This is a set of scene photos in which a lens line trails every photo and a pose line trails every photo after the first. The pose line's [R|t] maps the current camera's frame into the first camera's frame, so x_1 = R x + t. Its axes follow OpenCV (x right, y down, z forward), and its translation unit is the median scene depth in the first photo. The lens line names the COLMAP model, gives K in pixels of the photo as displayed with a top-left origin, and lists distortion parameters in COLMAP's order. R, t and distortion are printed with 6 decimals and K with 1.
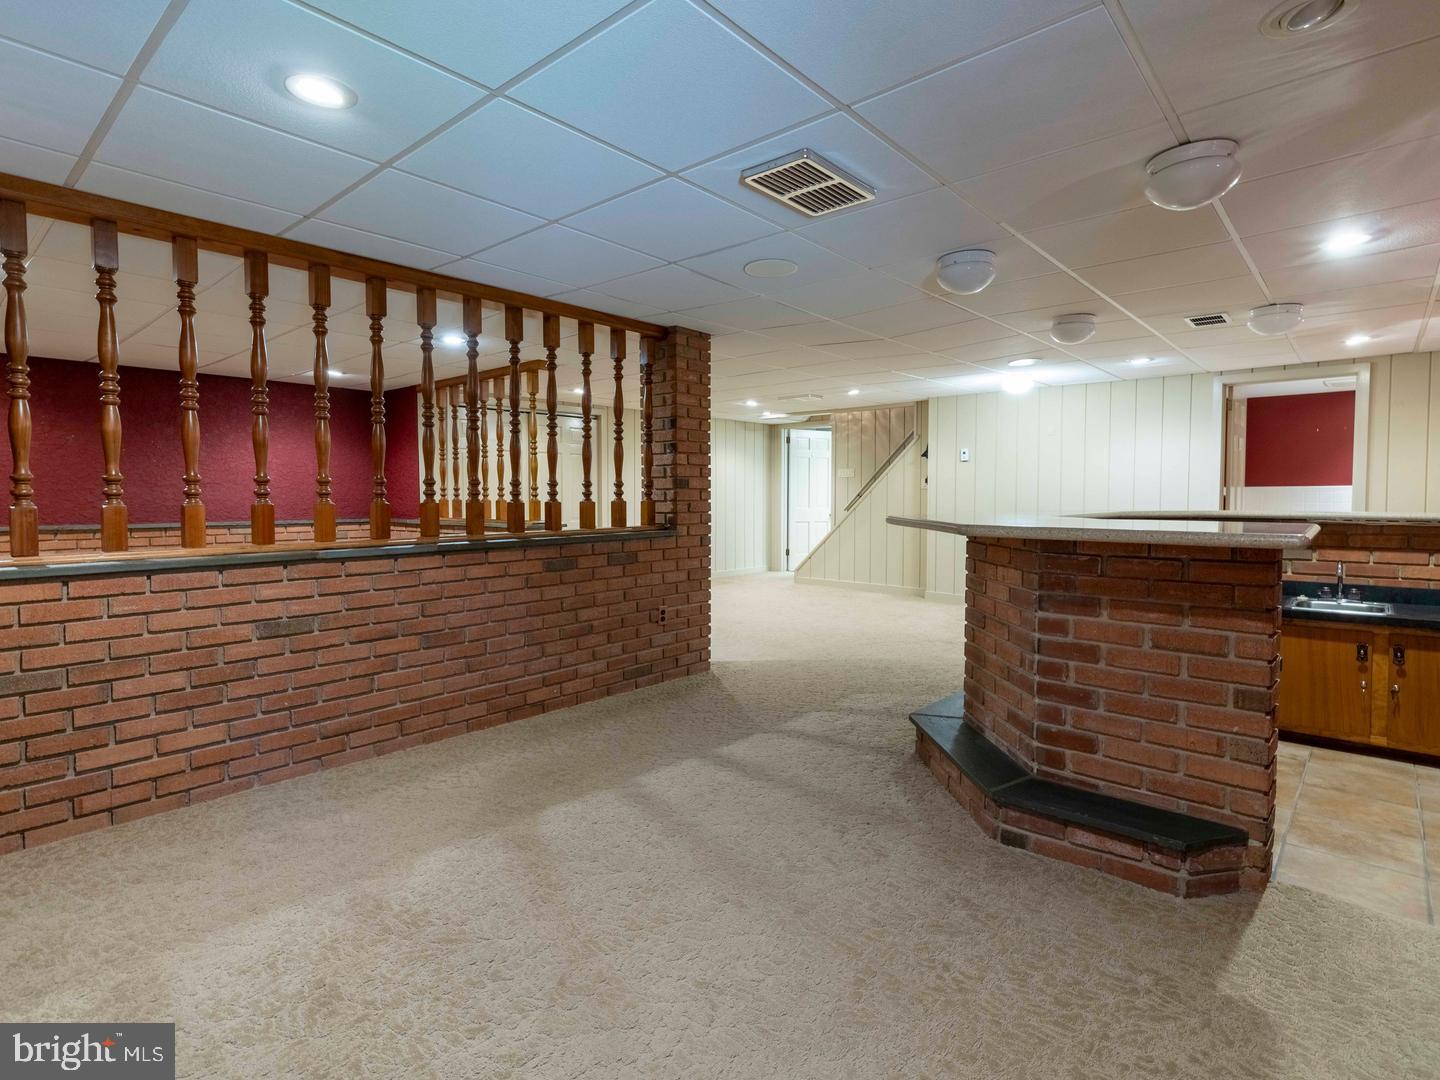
lens RADIAL K [[731.3, 0, 710.9], [0, 731.3, 537.3], [0, 0, 1]] dist [0.002788, 0.000226]
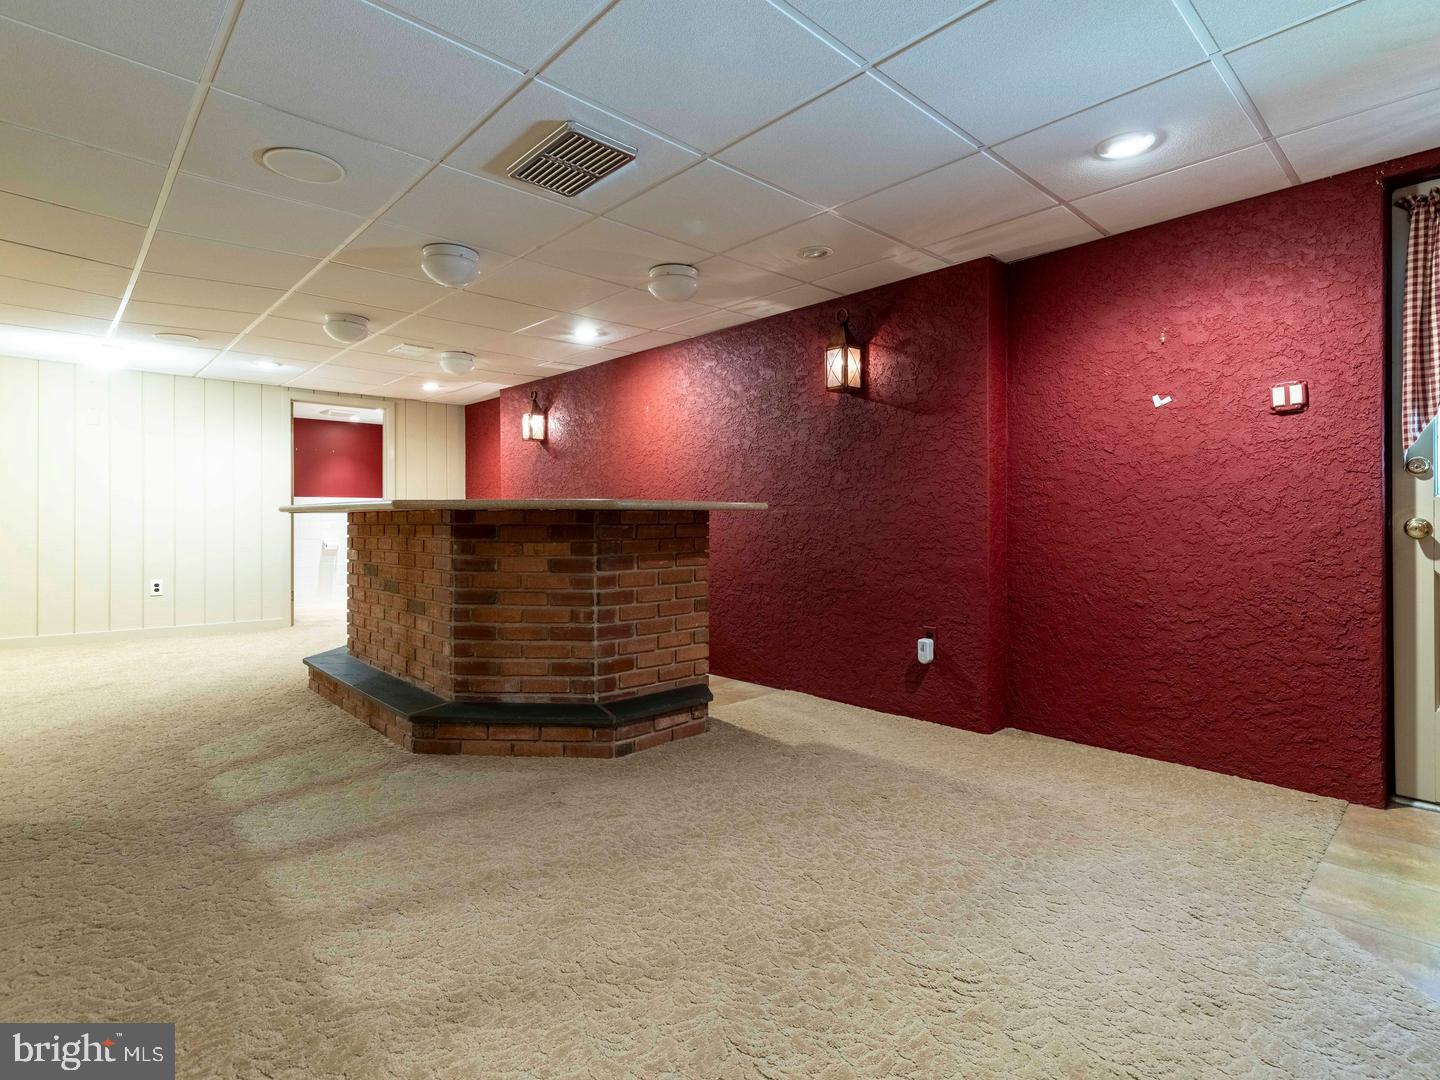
lens RADIAL K [[731.3, 0, 709.2], [0, 731.3, 527.8], [0, 0, 1]] dist [0.002788, 0.000226]
pose [[0.102571, -0.012021, 0.994653, -0.790184], [0.058483, 0.998270, 0.006034, 0.029254], [-0.993005, 0.057551, 0.103096, 0.672590]]
